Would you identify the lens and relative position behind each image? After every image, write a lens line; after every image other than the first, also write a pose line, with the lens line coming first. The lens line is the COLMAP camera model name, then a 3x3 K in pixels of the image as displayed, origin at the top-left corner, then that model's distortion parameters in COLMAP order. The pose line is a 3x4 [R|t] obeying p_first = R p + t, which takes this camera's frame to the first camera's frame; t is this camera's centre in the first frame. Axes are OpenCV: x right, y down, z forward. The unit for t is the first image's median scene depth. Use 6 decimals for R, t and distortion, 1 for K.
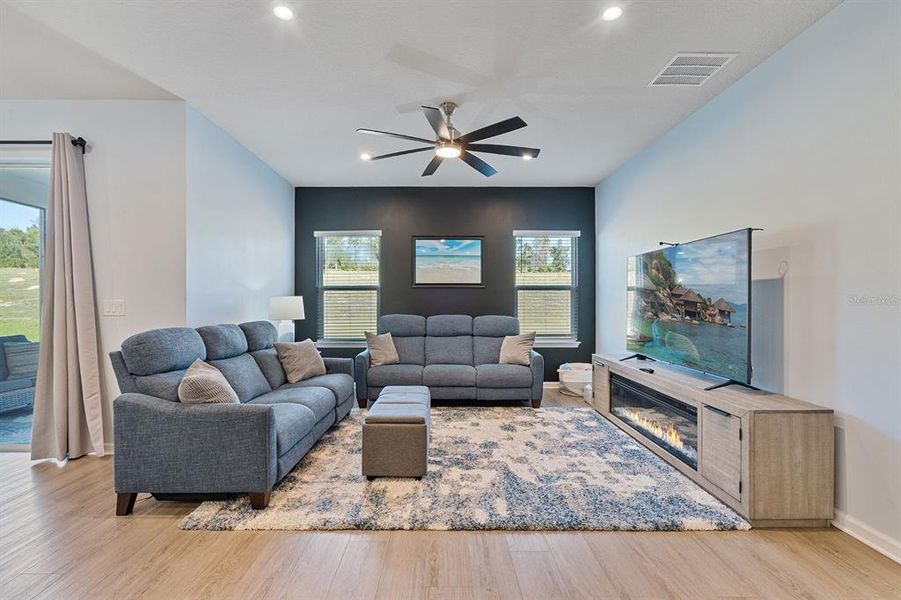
lens RADIAL K [[411.4, 0, 443.2], [0, 411.4, 304.0], [0, 0, 1]] dist [0.000894, 0.002783]
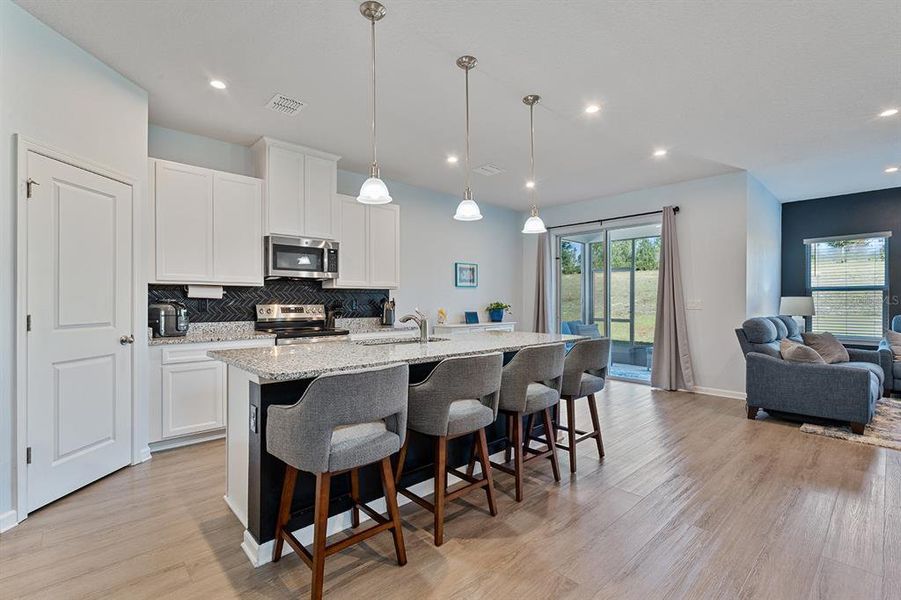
lens RADIAL K [[411.4, 0, 447.0], [0, 411.4, 301.0], [0, 0, 1]] dist [0.000894, 0.002783]
pose [[0.680683, -0.000244, -0.732578, -0.230382], [-0.005146, 0.999974, -0.005114, 0.007120], [0.732560, 0.007251, 0.680663, -0.770446]]
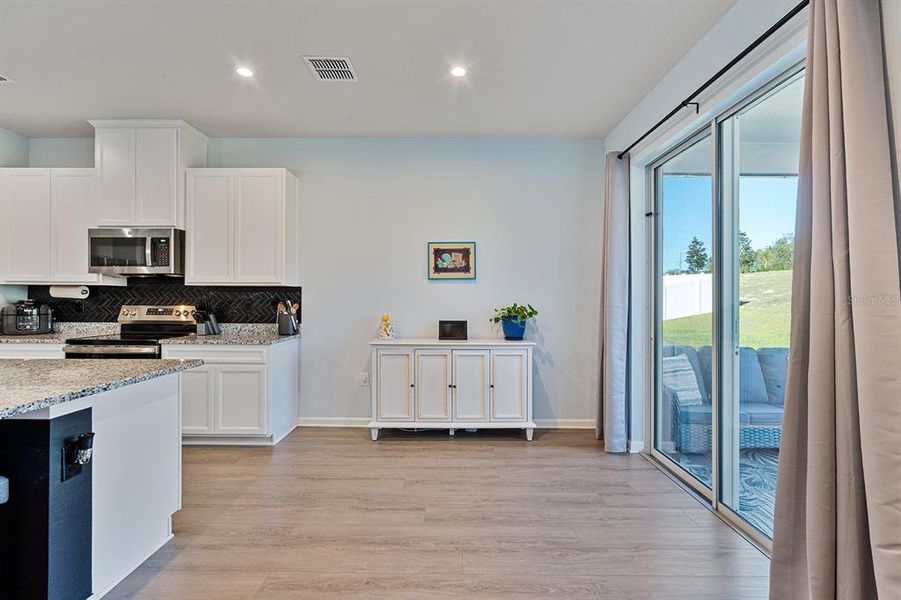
lens RADIAL K [[411.4, 0, 443.9], [0, 411.4, 300.3], [0, 0, 1]] dist [0.000894, 0.002783]
pose [[-0.011317, 0.005420, -0.999921, -0.377902], [-0.012177, 0.999910, 0.005557, -0.014794], [0.999862, 0.012239, -0.011250, 0.488817]]
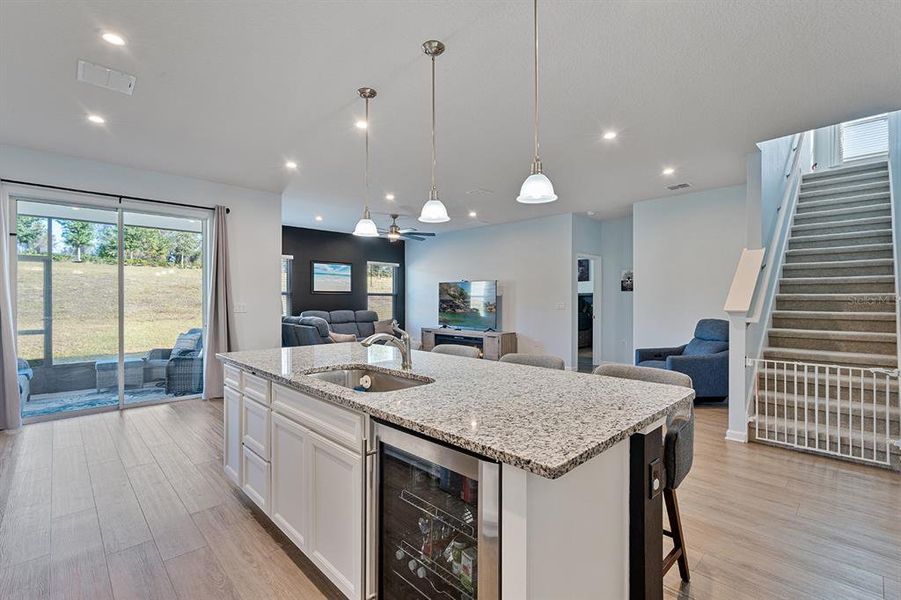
lens RADIAL K [[411.4, 0, 442.8], [0, 411.4, 299.7], [0, 0, 1]] dist [0.000894, 0.002783]
pose [[0.728096, -0.000619, 0.685475, -1.214769], [0.003683, 0.999989, -0.003010, -0.016428], [-0.685465, 0.004716, 0.728090, -0.733599]]
